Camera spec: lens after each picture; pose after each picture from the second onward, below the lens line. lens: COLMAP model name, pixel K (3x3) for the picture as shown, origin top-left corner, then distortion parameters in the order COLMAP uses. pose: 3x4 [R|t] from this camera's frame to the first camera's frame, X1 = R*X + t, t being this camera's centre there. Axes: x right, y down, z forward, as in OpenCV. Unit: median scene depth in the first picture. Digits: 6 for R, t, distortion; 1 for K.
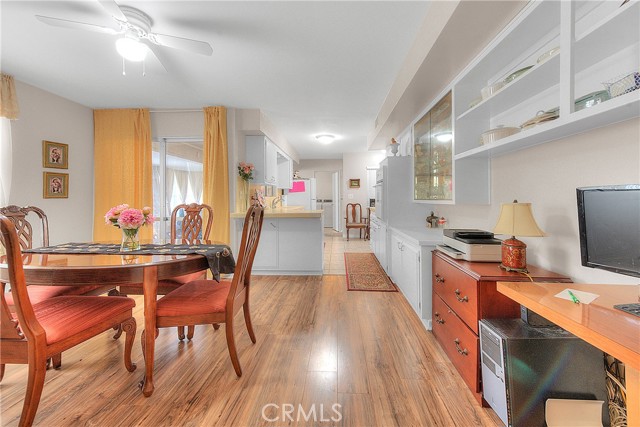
lens RADIAL K [[265.7, 0, 311.4], [0, 265.7, 199.8], [0, 0, 1]] dist [0.018763, -0.002056]
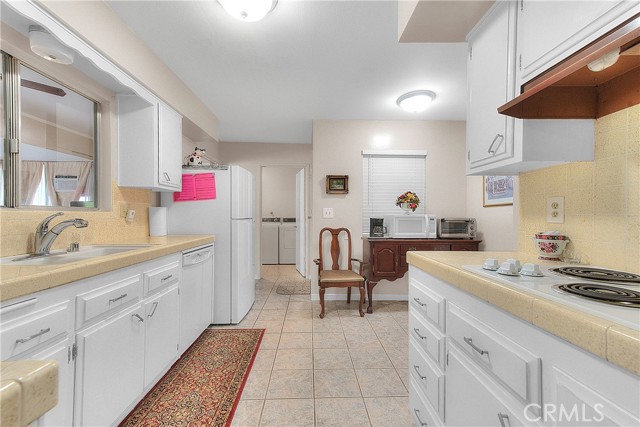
lens RADIAL K [[265.7, 0, 322.9], [0, 265.7, 216.1], [0, 0, 1]] dist [0.018763, -0.002056]
pose [[0.989913, 0.008862, 0.141398, 0.077263], [-0.008311, 0.999955, -0.004483, -0.004770], [-0.141432, 0.003262, 0.989943, 0.580400]]
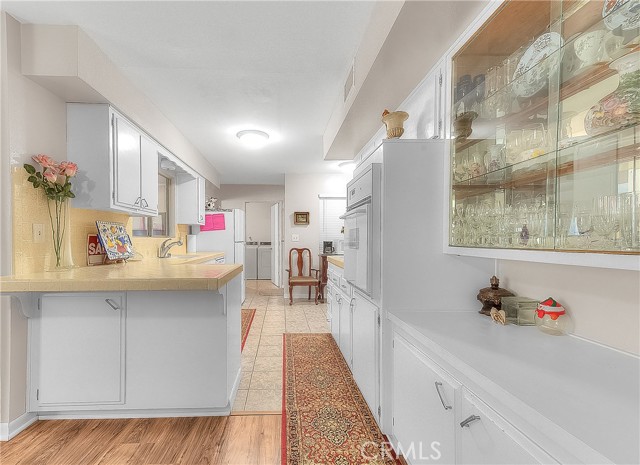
lens RADIAL K [[286.2, 0, 281.2], [0, 286.2, 242.5], [0, 0, 1]] dist [0.004679, 0.000216]
pose [[0.995740, 0.005268, 0.092050, 0.046965], [-0.005705, 0.999974, 0.004489, -0.003729], [-0.092024, -0.004995, 0.995744, 0.297353]]
